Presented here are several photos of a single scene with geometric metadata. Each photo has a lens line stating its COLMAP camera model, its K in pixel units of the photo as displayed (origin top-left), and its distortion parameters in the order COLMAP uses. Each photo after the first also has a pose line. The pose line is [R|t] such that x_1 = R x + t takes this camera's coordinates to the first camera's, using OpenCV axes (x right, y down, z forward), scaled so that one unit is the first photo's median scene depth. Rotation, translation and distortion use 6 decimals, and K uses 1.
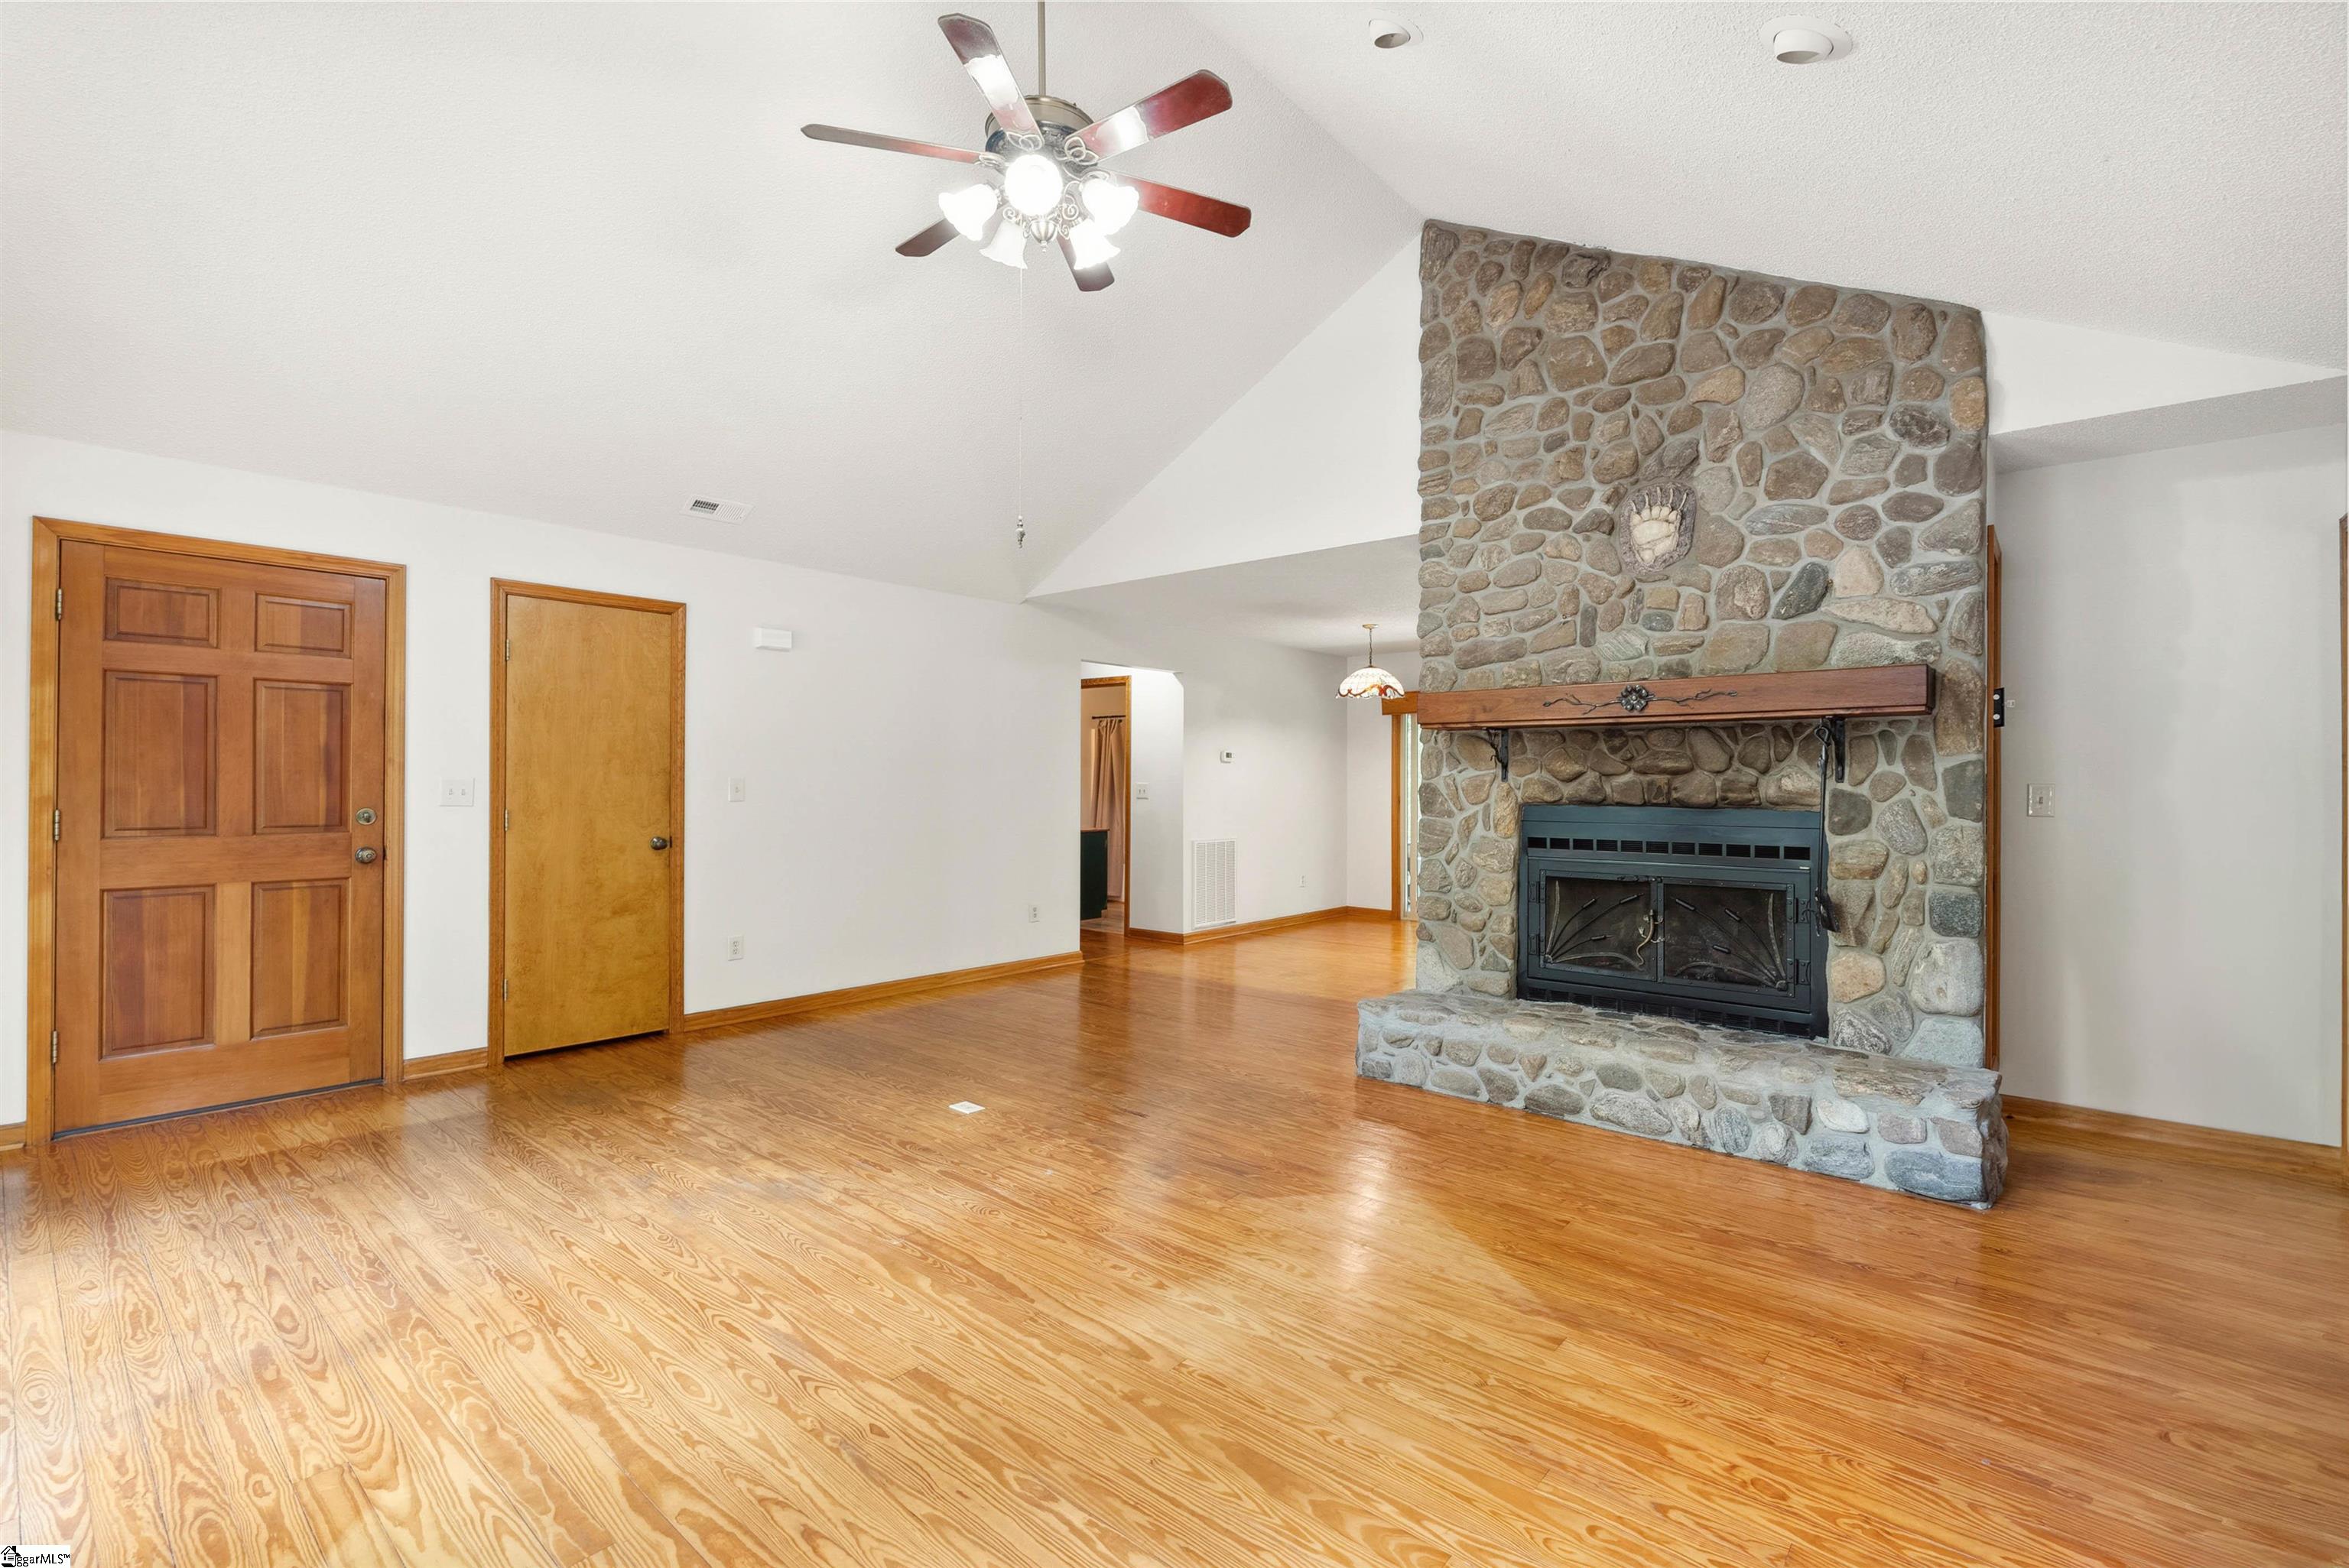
lens RADIAL K [[1044.9, 0, 1178.7], [0, 1044.9, 779.2], [0, 0, 1]] dist [-0.007715, 0.000145]
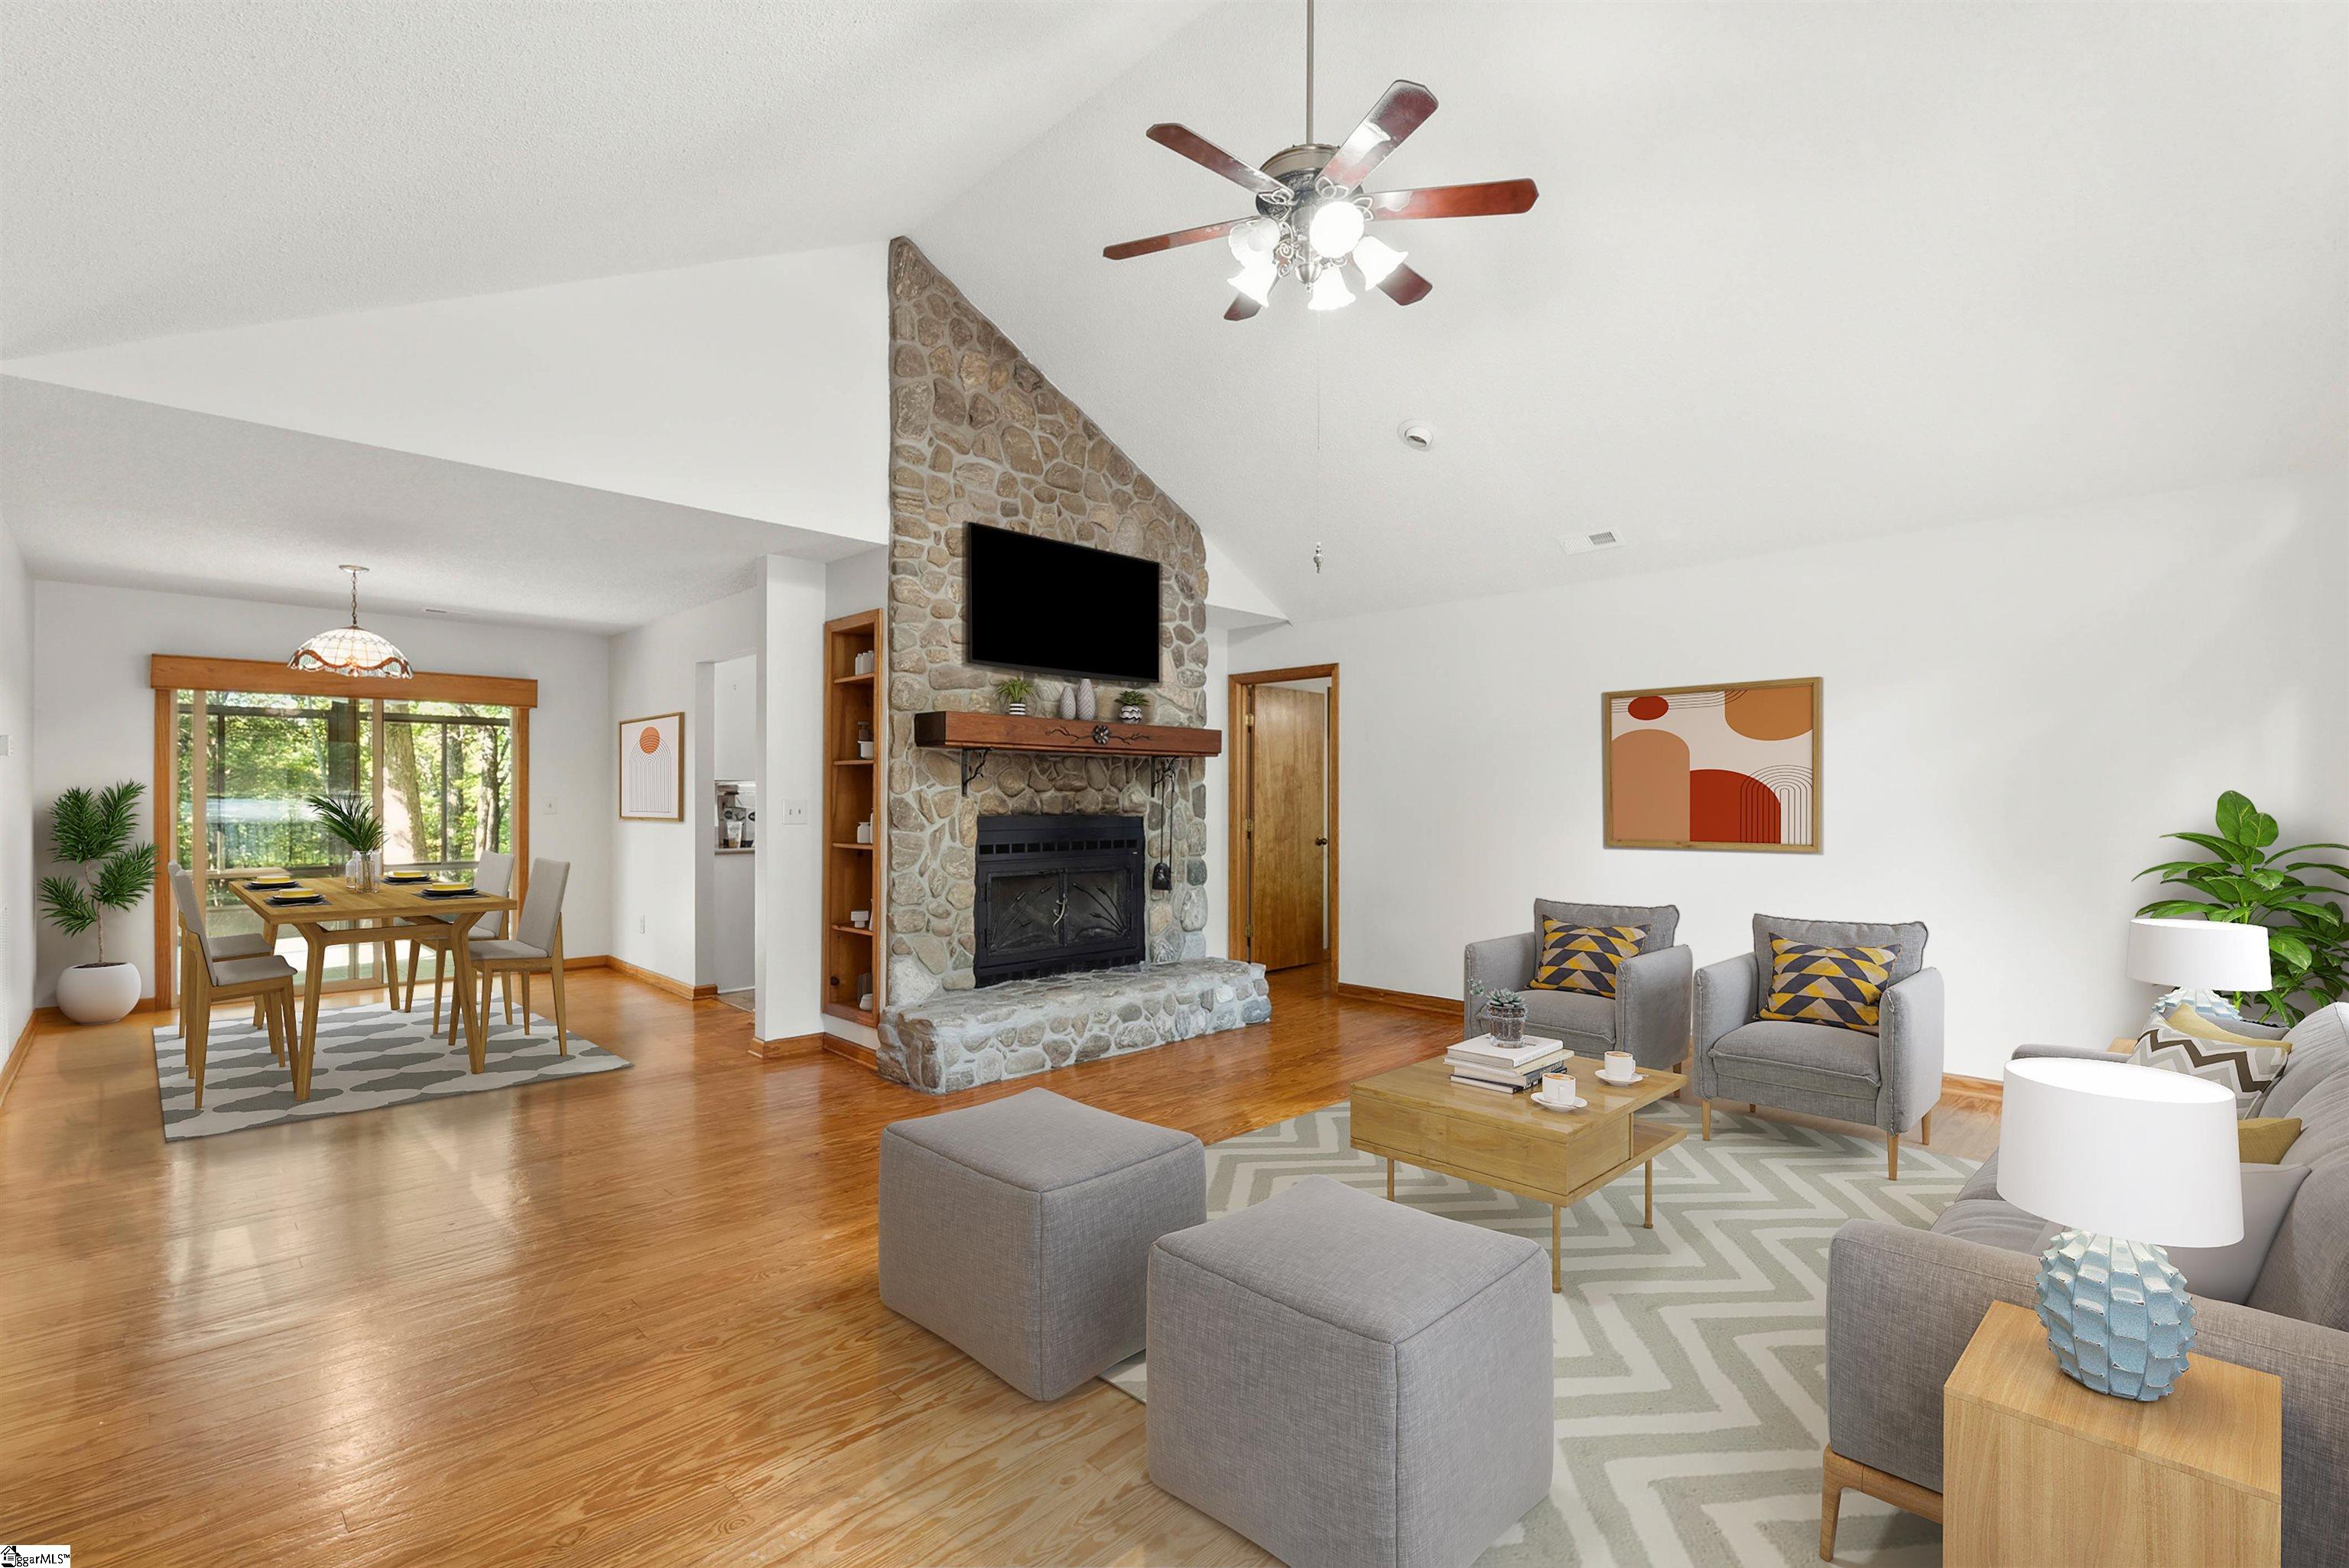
lens RADIAL K [[1044.9, 0, 1171.6], [0, 1044.9, 795.7], [0, 0, 1]] dist [-0.007715, 0.000145]
pose [[0.082006, 0.001011, 0.996631, -0.820466], [-0.003906, 0.999992, -0.000693, 0.001619], [-0.996624, -0.003836, 0.082009, 0.728998]]
